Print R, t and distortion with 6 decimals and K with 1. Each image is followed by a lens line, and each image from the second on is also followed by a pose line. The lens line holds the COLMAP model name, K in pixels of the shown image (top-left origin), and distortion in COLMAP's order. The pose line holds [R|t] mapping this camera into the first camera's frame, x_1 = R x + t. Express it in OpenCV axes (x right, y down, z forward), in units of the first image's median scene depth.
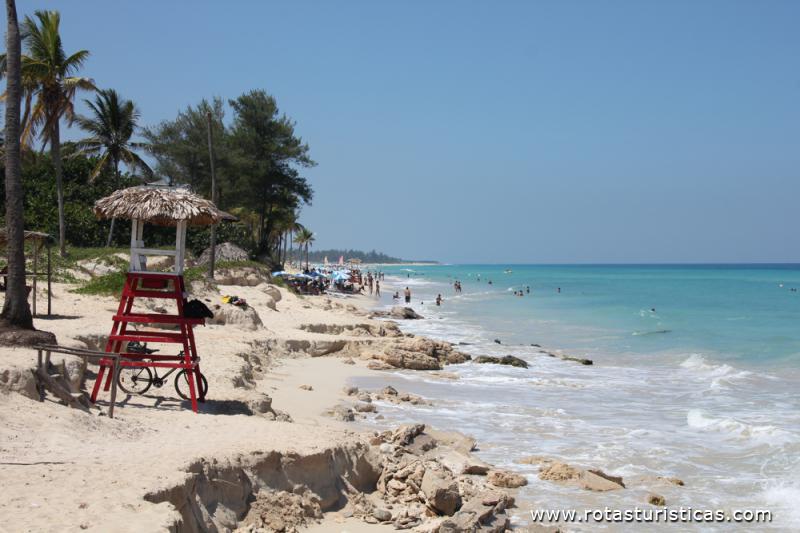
lens RADIAL K [[682.8, 0, 399.8], [0, 682.8, 264.8], [0, 0, 1]] dist [-0.142837, 0.155414]
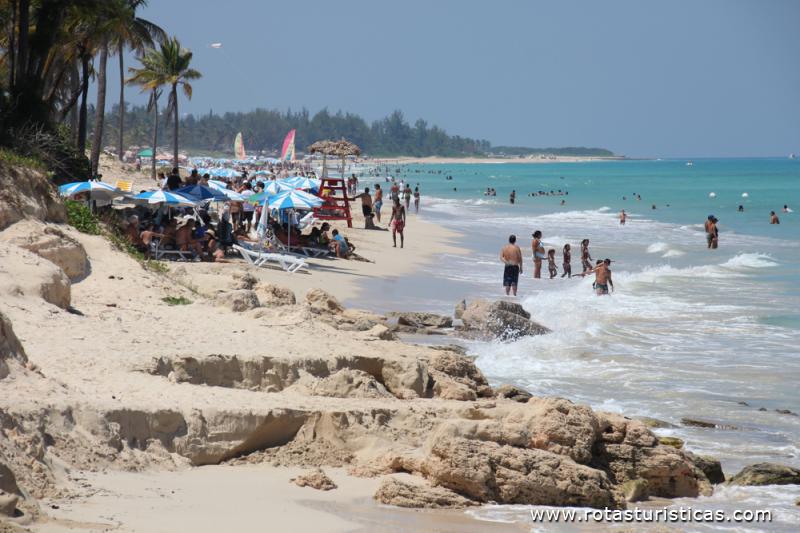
lens RADIAL K [[682.8, 0, 379.8], [0, 682.8, 295.4], [0, 0, 1]] dist [-0.142837, 0.155414]
pose [[0.999649, 0.002530, -0.026366, -0.038061], [-0.001217, 0.998764, 0.049682, 0.044862], [0.026460, -0.049633, 0.998417, 0.703256]]
